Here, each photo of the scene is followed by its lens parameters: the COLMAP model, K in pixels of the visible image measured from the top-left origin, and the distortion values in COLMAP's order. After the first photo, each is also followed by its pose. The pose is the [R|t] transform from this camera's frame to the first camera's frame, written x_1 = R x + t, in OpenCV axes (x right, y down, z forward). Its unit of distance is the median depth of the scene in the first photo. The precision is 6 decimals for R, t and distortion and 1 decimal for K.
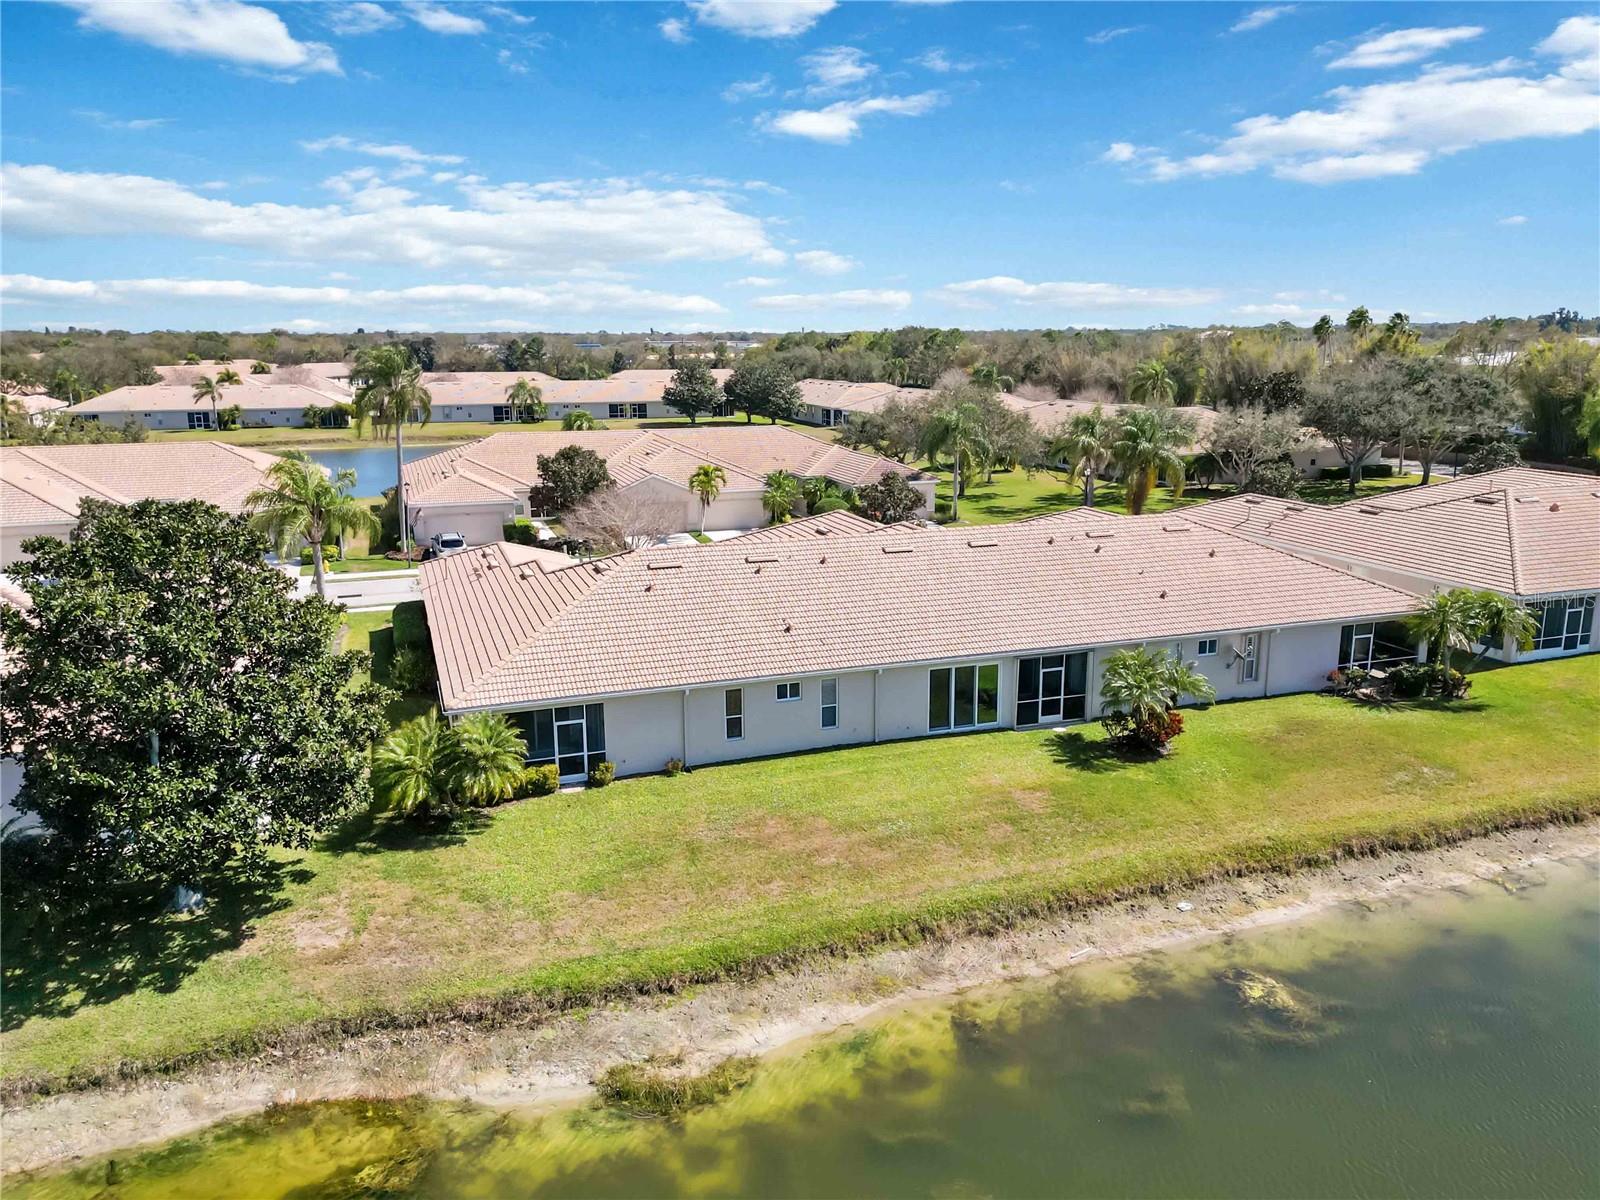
lens RADIAL K [[1171.0, 0, 794.0], [0, 1171.0, 601.0], [0, 0, 1]] dist [0.064815, -0.064129]
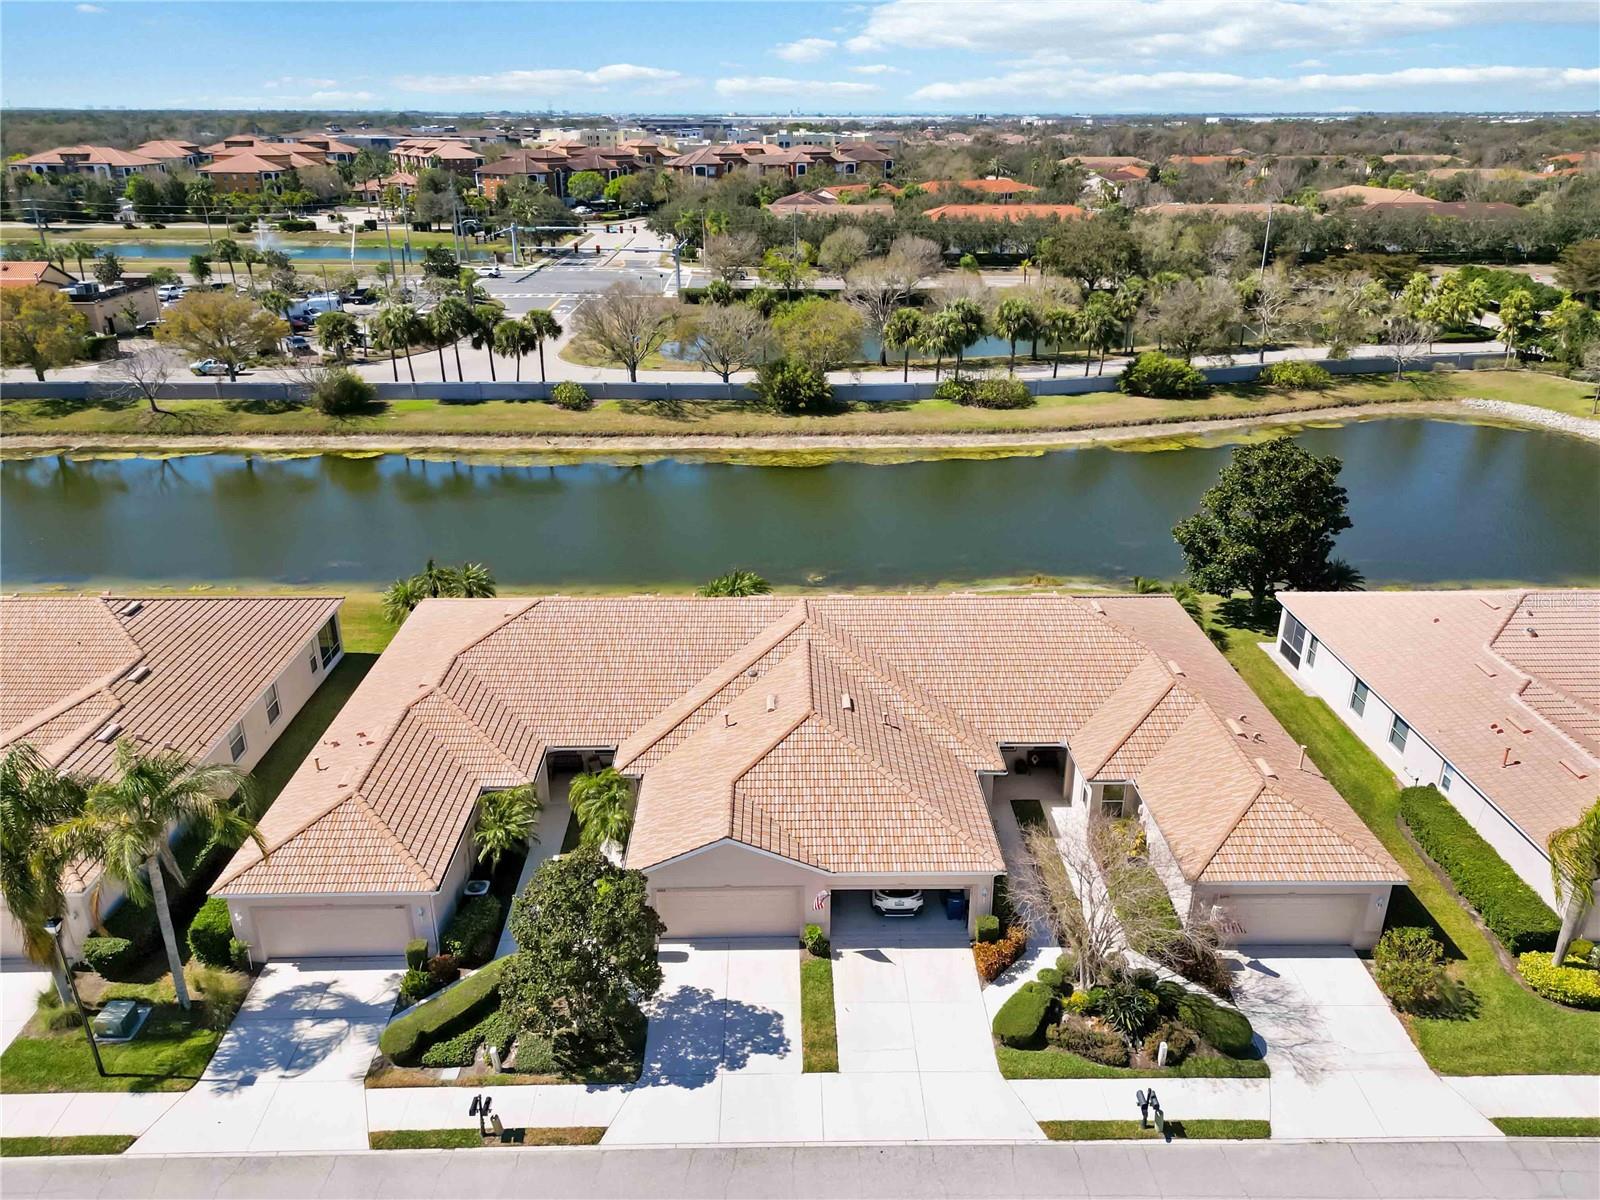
lens RADIAL K [[1152.0, 0, 804.8], [0, 1152.0, 599.3], [0, 0, 1]] dist [0.073972, -0.073545]
pose [[-0.952246, -0.116672, 0.282162, -0.290864], [0.068699, 0.818551, 0.570311, -1.018947], [-0.297503, 0.562461, -0.771446, 2.758978]]
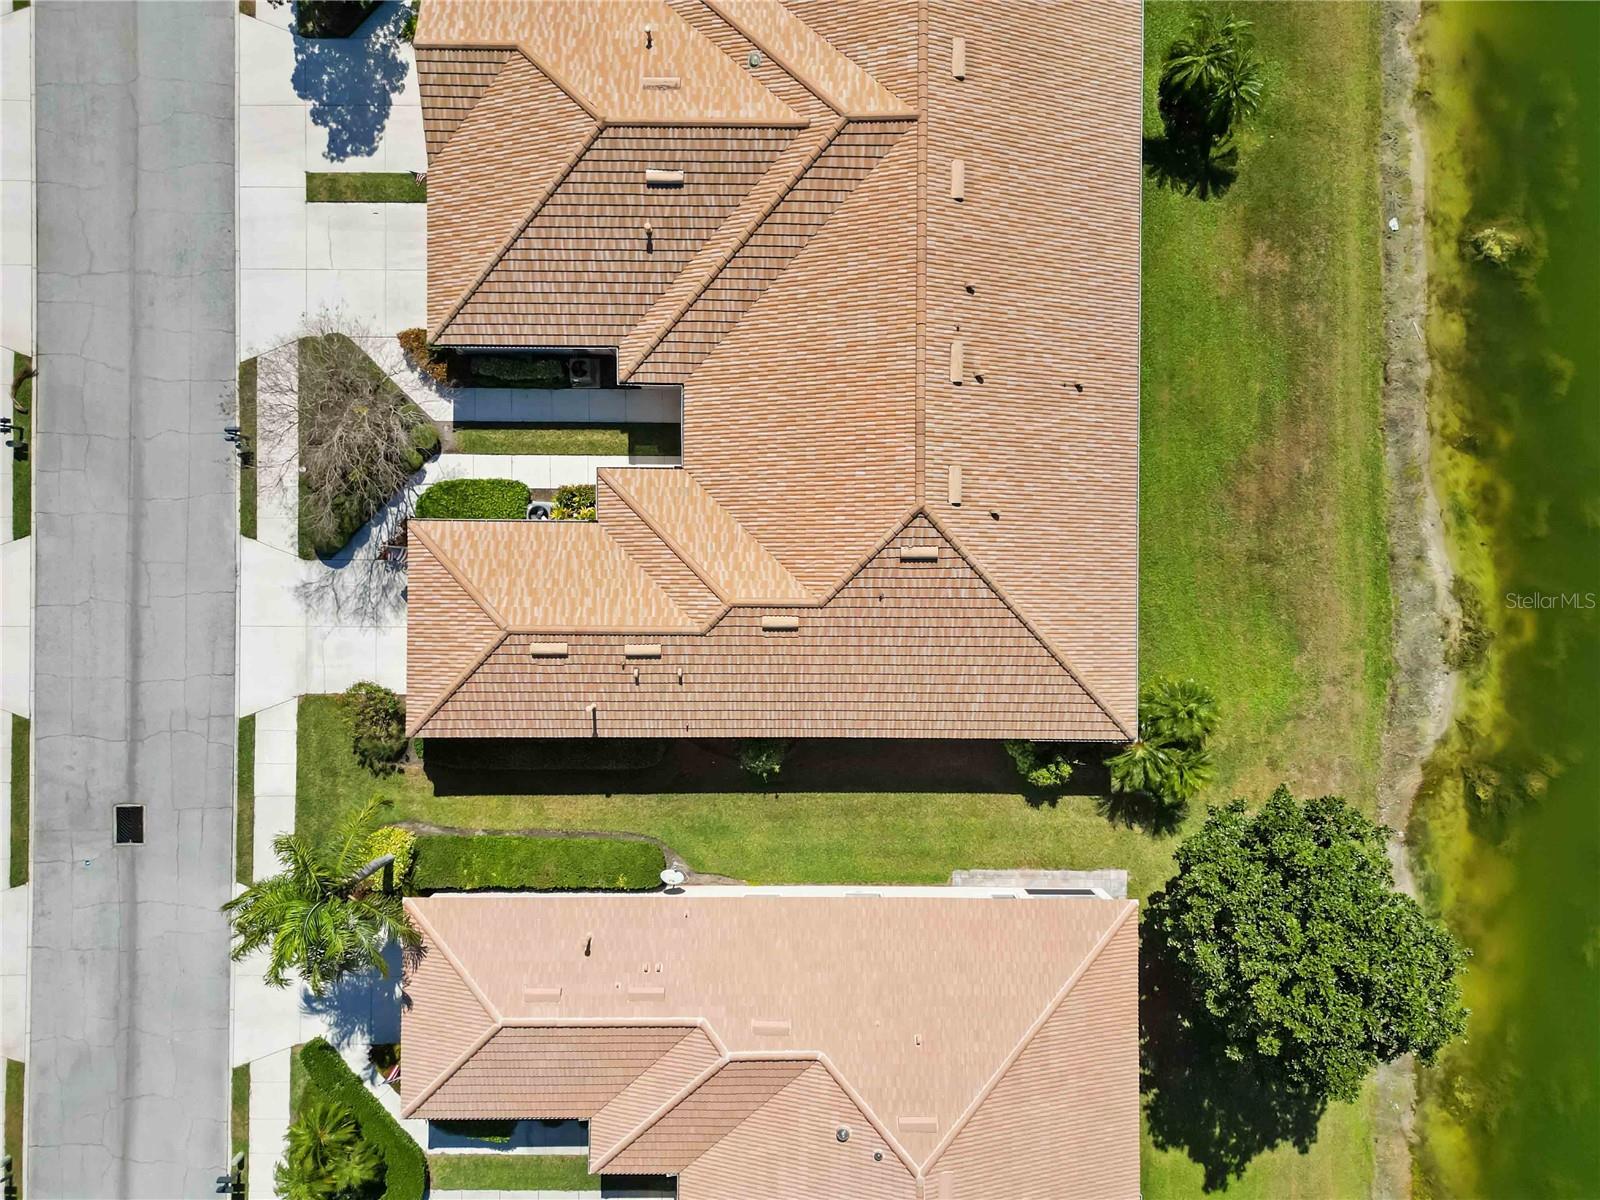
lens RADIAL K [[1133.1, 0, 800.0], [0, 1133.1, 600.0], [0, 0, 1]] dist [0.086048, -0.102675]
pose [[0.329879, -0.943966, 0.010422, -0.319249], [0.200405, 0.080814, 0.976374, -1.154154], [-0.922506, -0.319997, 0.215834, 1.228611]]
